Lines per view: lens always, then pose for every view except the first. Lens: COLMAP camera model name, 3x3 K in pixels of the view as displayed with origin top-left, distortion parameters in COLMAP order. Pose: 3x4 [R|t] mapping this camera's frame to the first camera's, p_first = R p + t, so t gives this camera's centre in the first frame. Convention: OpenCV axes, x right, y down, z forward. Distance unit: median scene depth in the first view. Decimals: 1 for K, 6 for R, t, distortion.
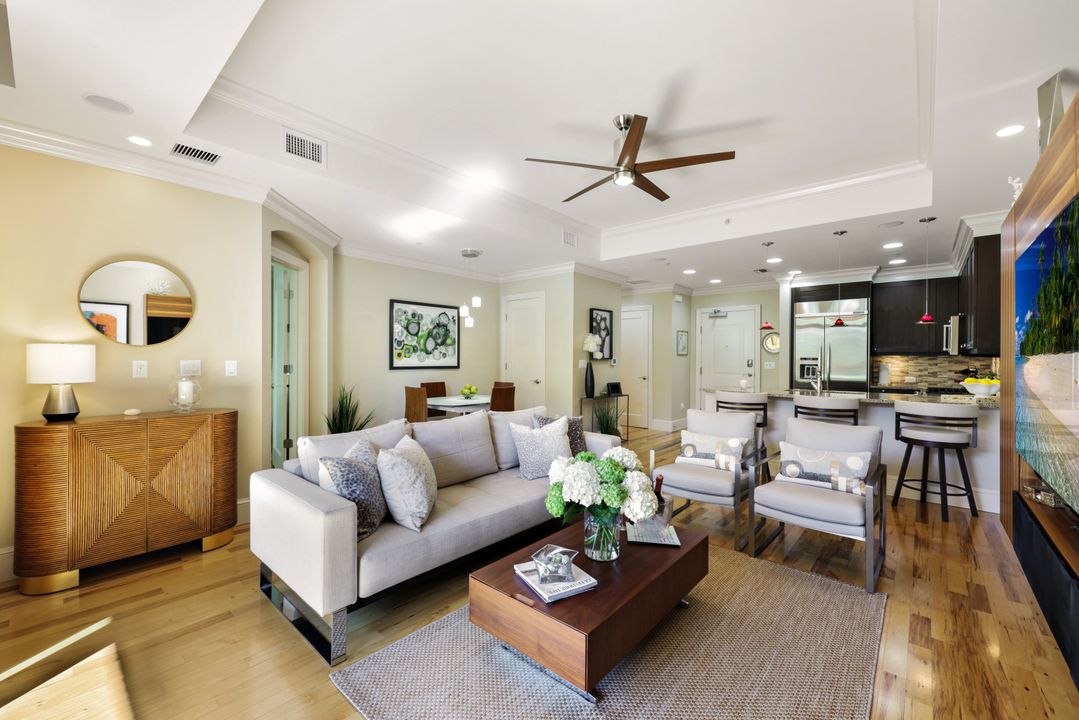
lens RADIAL K [[439.9, 0, 542.0], [0, 439.9, 360.7], [0, 0, 1]] dist [0.003598, 0.000498]
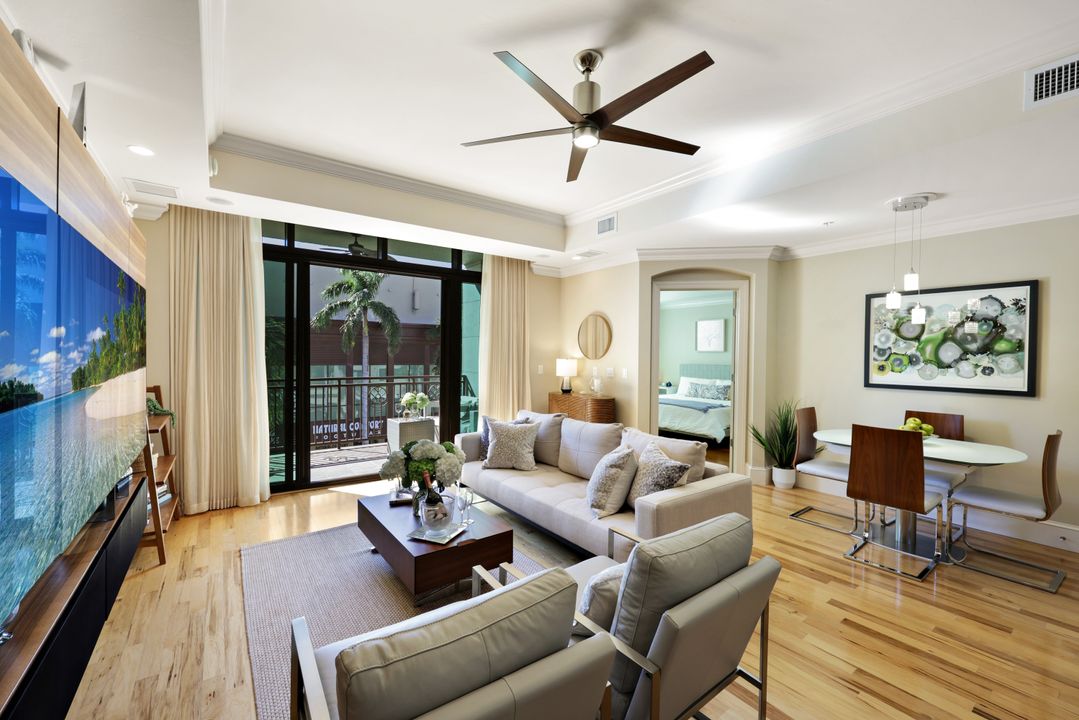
lens RADIAL K [[439.9, 0, 538.6], [0, 439.9, 358.2], [0, 0, 1]] dist [0.003598, 0.000498]
pose [[-0.207908, 0.006158, -0.978129, 0.491890], [-0.016606, 0.999814, 0.009824, -0.026110], [0.978007, 0.018285, -0.207767, 0.575174]]
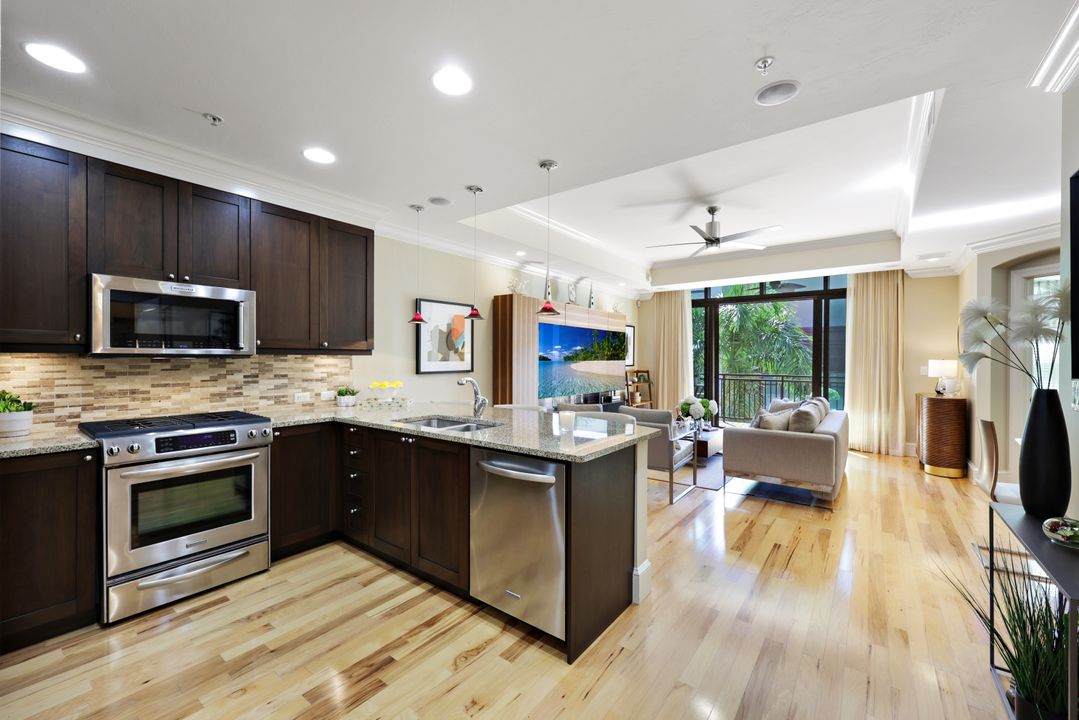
lens RADIAL K [[439.9, 0, 537.0], [0, 439.9, 356.0], [0, 0, 1]] dist [0.003598, 0.000498]
pose [[-0.997249, -0.008549, -0.073635, 0.474496], [-0.008792, 0.999957, 0.002970, -0.019872], [0.073606, 0.003610, -0.997281, 1.353603]]
